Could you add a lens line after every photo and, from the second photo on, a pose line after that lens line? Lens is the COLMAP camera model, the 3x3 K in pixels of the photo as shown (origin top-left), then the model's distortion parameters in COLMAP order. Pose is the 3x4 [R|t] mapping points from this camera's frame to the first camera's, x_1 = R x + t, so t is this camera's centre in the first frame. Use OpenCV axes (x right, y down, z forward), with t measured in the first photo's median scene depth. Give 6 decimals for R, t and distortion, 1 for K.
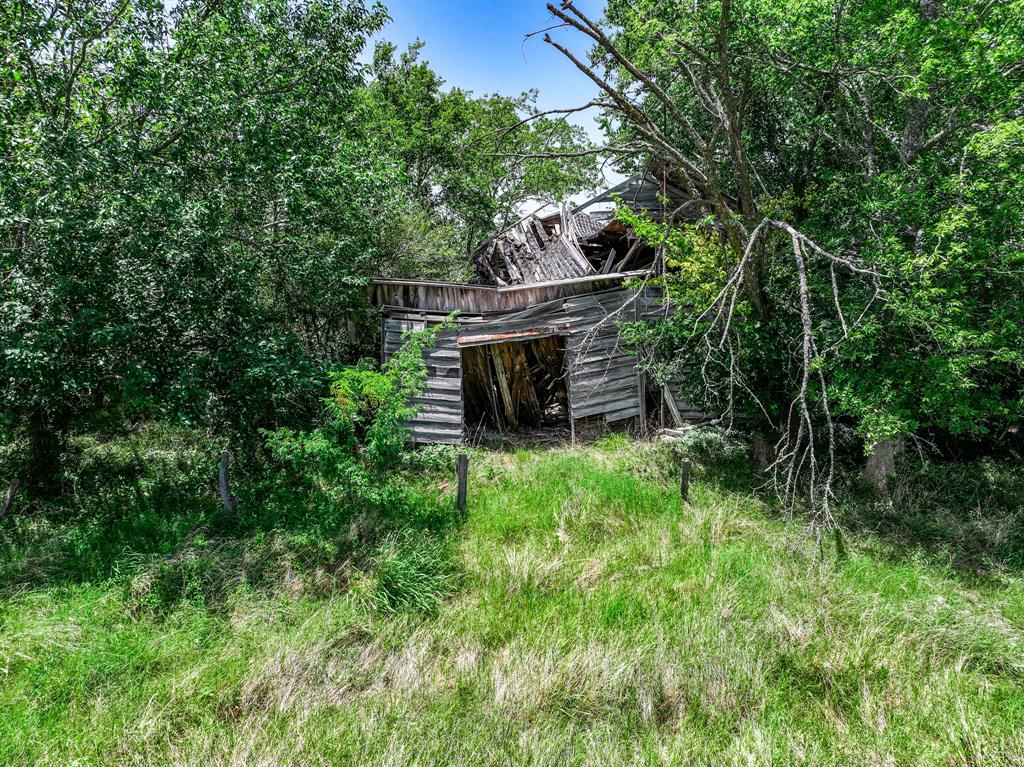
lens RADIAL K [[708.2, 0, 512.1], [0, 708.2, 383.8], [0, 0, 1]] dist [-0.029806, 0.000607]
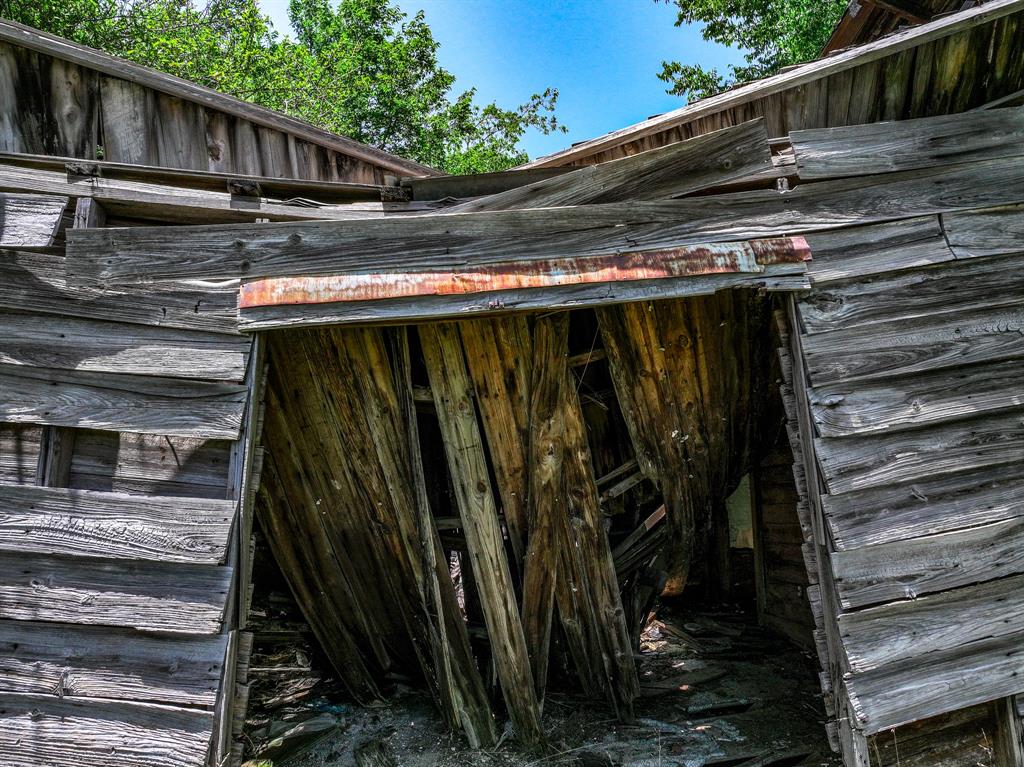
lens RADIAL K [[708.2, 0, 513.7], [0, 708.2, 379.5], [0, 0, 1]] dist [-0.029806, 0.000607]
pose [[0.999979, 0.006310, 0.001251, -0.004029], [-0.005778, 0.966546, -0.256427, 0.008148], [-0.002827, 0.256415, 0.966563, 0.810485]]
